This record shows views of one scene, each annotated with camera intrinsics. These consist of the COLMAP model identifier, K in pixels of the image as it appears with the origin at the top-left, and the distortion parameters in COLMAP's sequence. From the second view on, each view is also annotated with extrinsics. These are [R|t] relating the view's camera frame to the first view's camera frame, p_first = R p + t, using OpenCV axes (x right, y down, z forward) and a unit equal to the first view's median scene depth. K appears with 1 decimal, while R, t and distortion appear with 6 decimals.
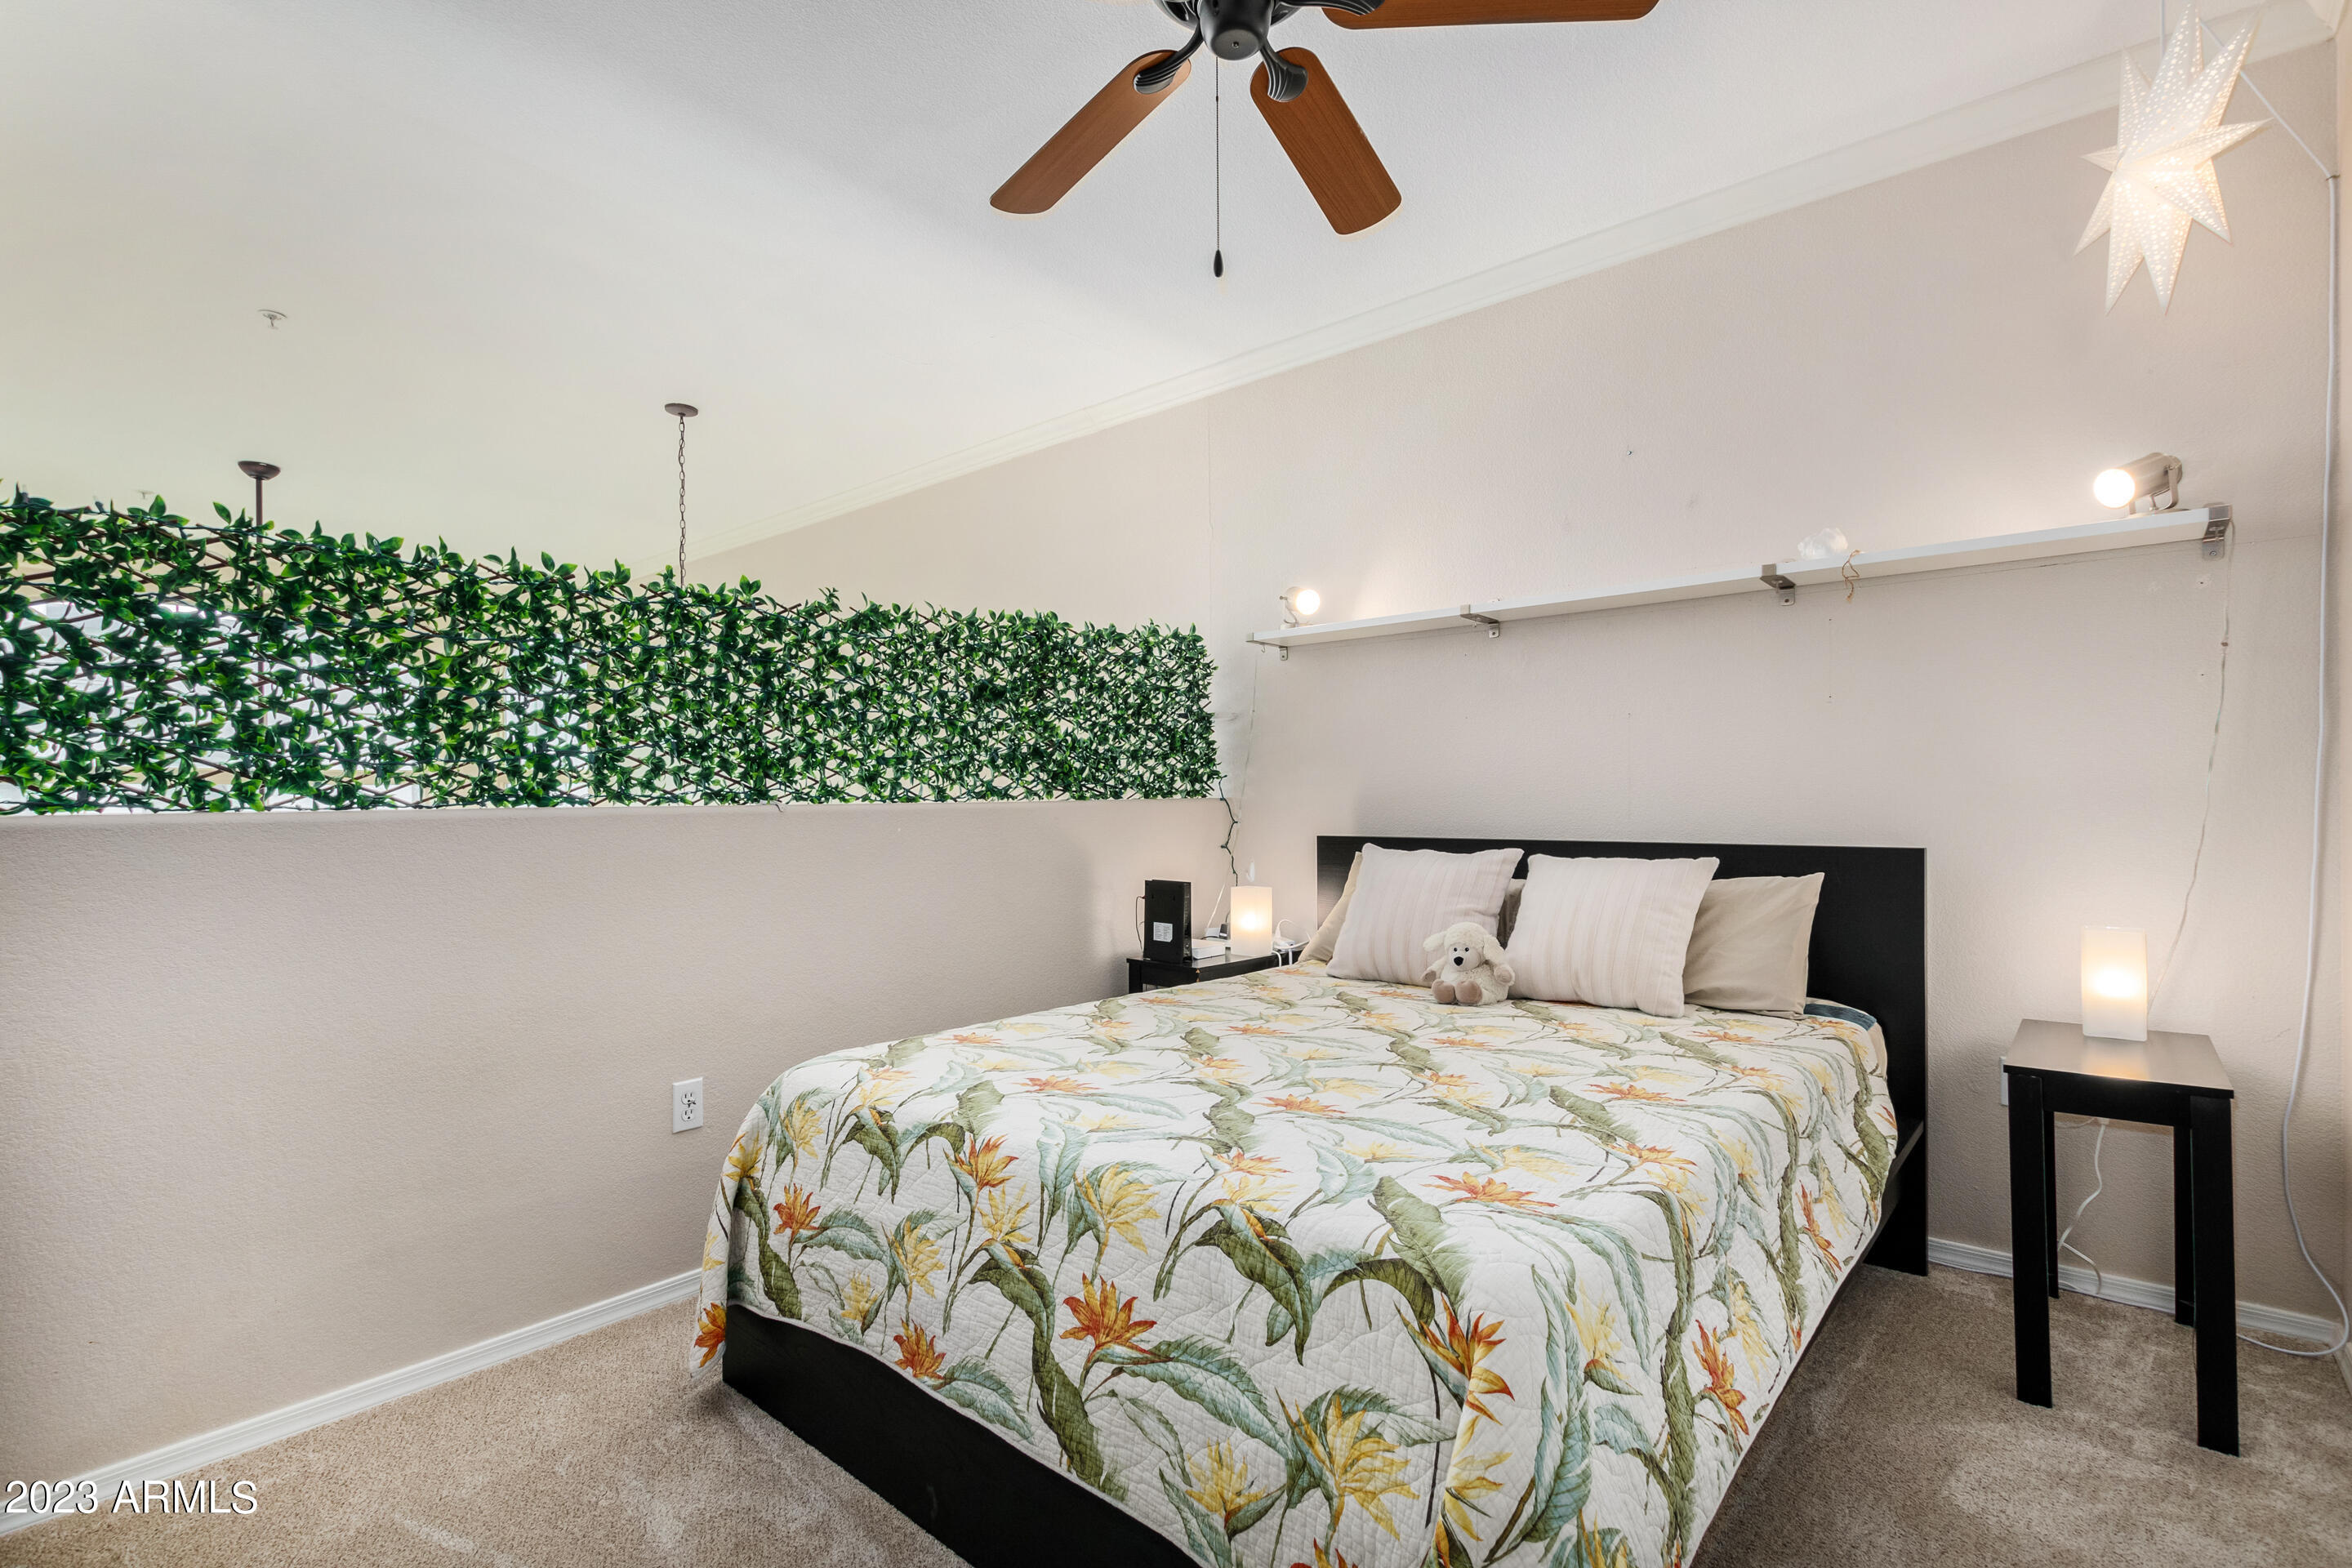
lens RADIAL K [[1071.9, 0, 1191.3], [0, 1071.9, 792.2], [0, 0, 1]] dist [0.002048, -0.000615]
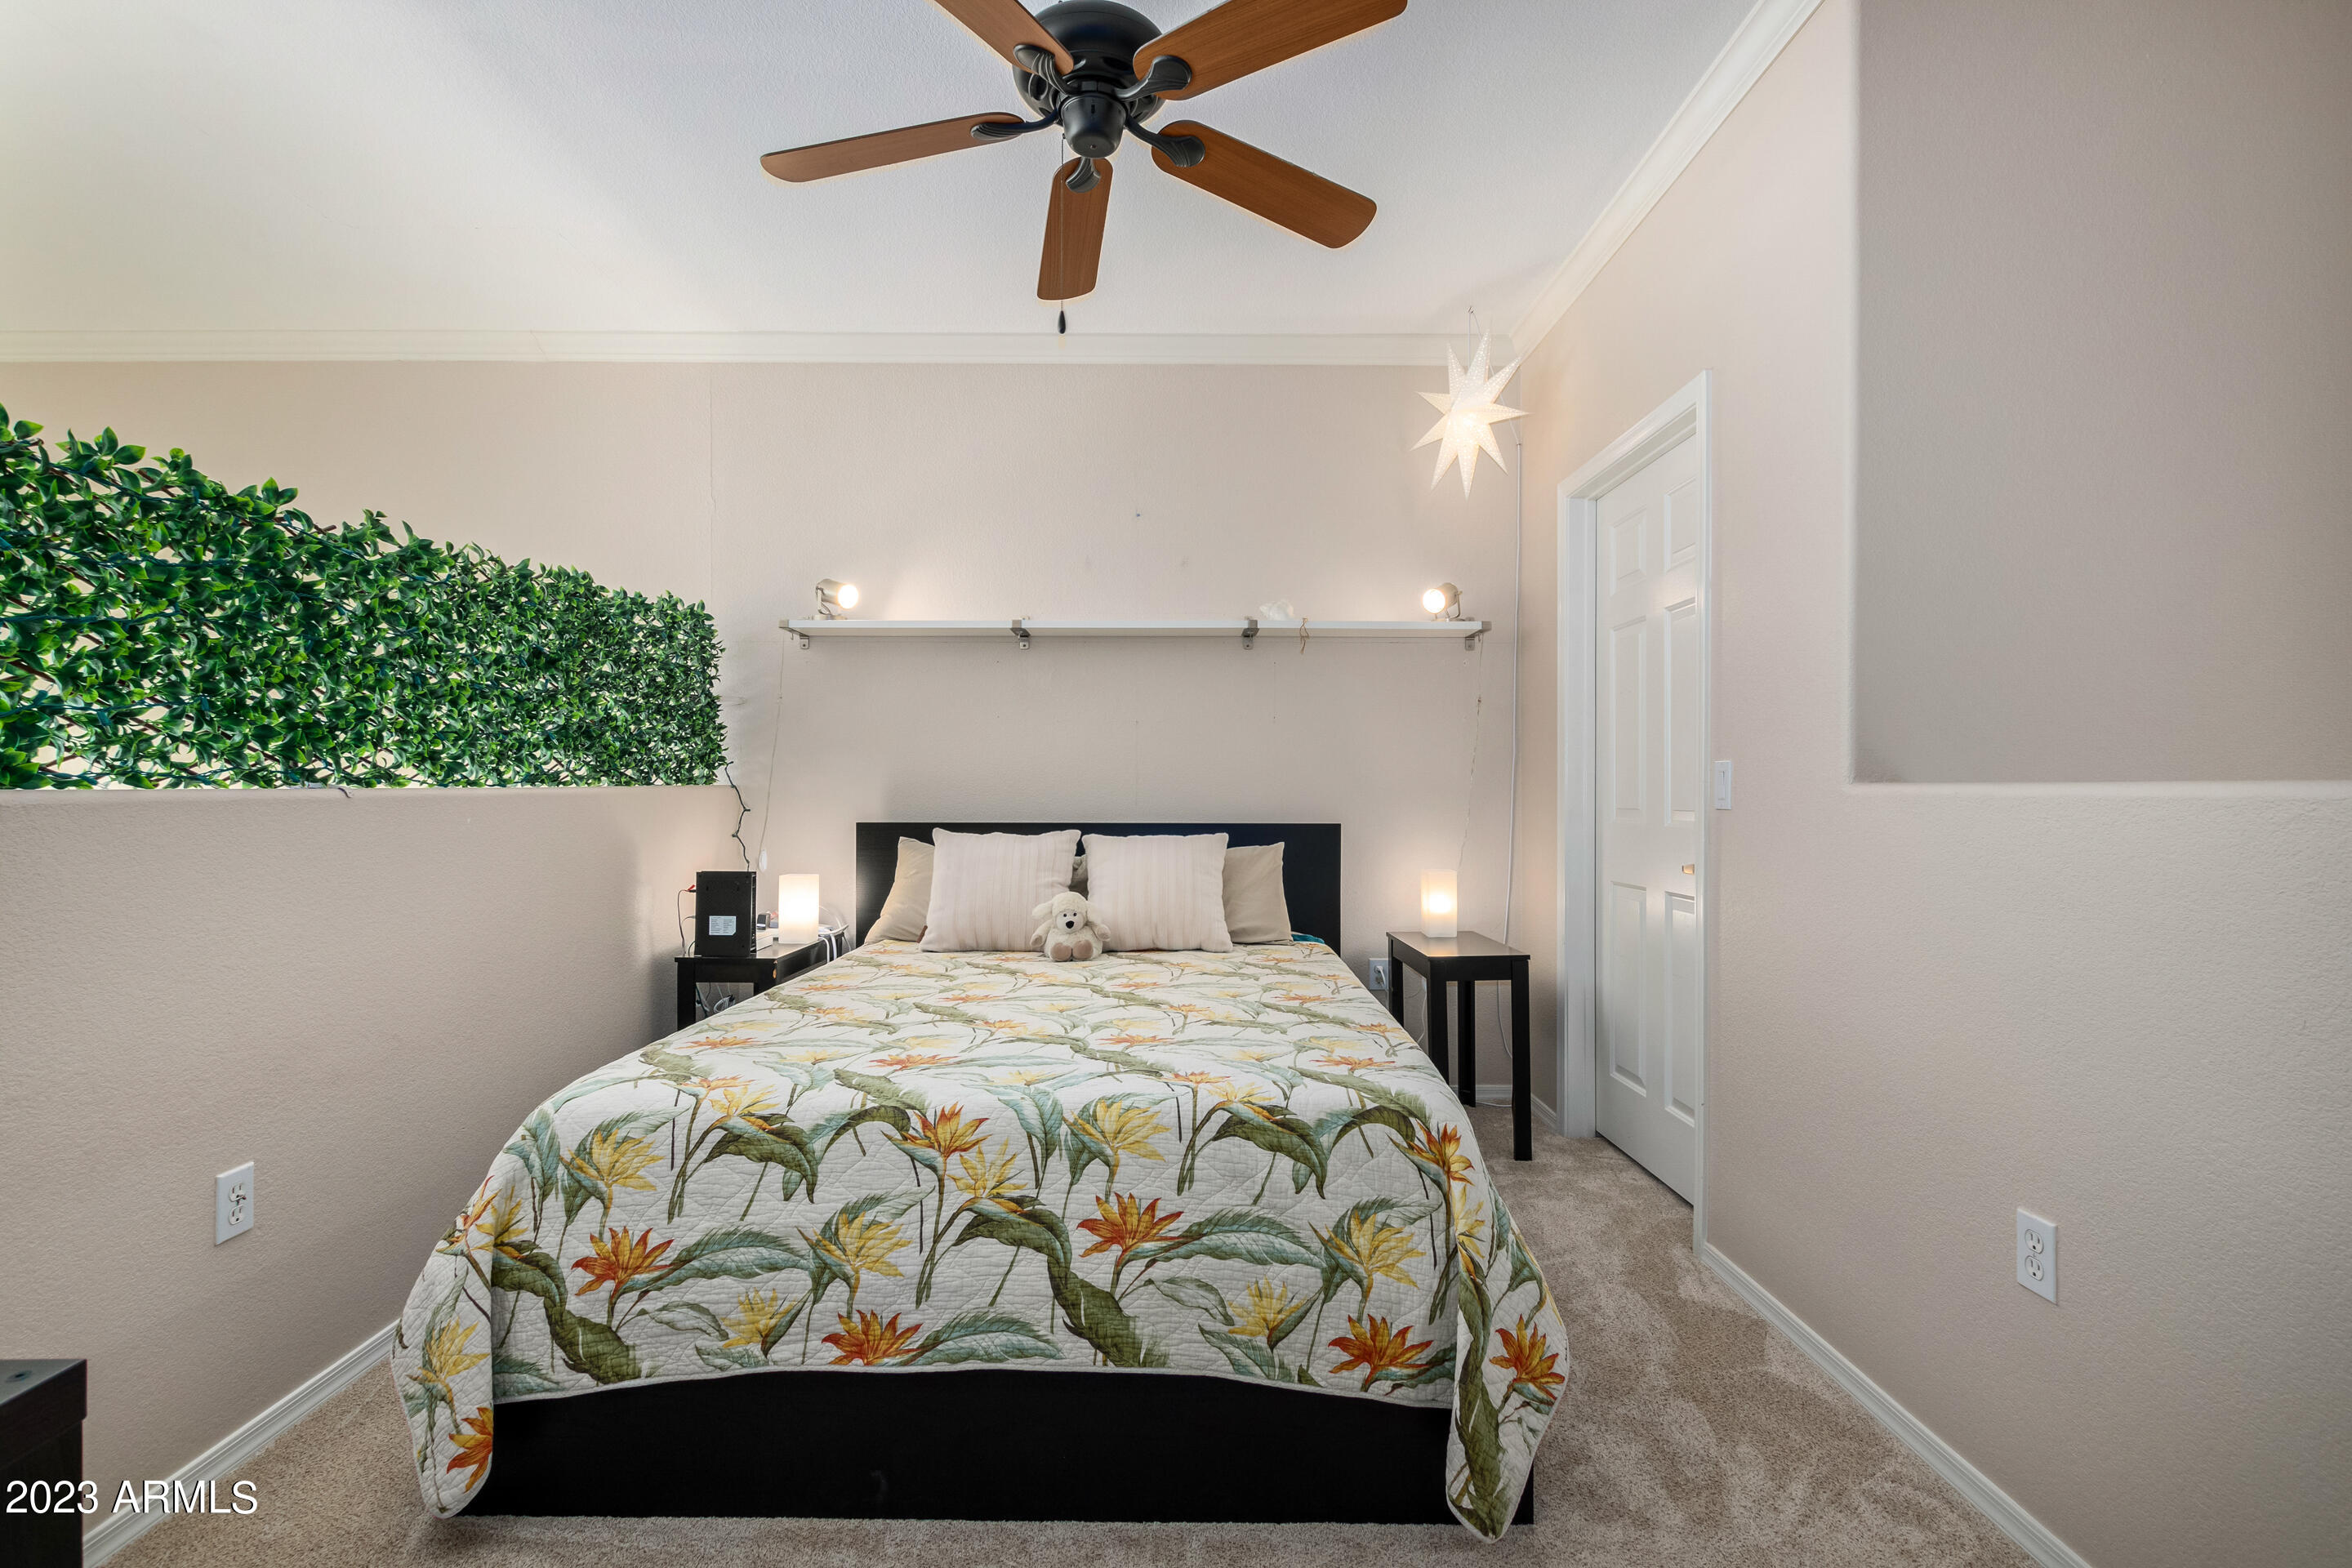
lens RADIAL K [[1052.8, 0, 1149.9], [0, 1052.8, 778.8], [0, 0, 1]] dist [0.002702, -0.001192]
pose [[0.760234, 0.013700, 0.649505, -0.648153], [-0.011443, 0.999905, -0.007697, 0.005907], [-0.649548, -0.001581, 0.760319, 0.081457]]
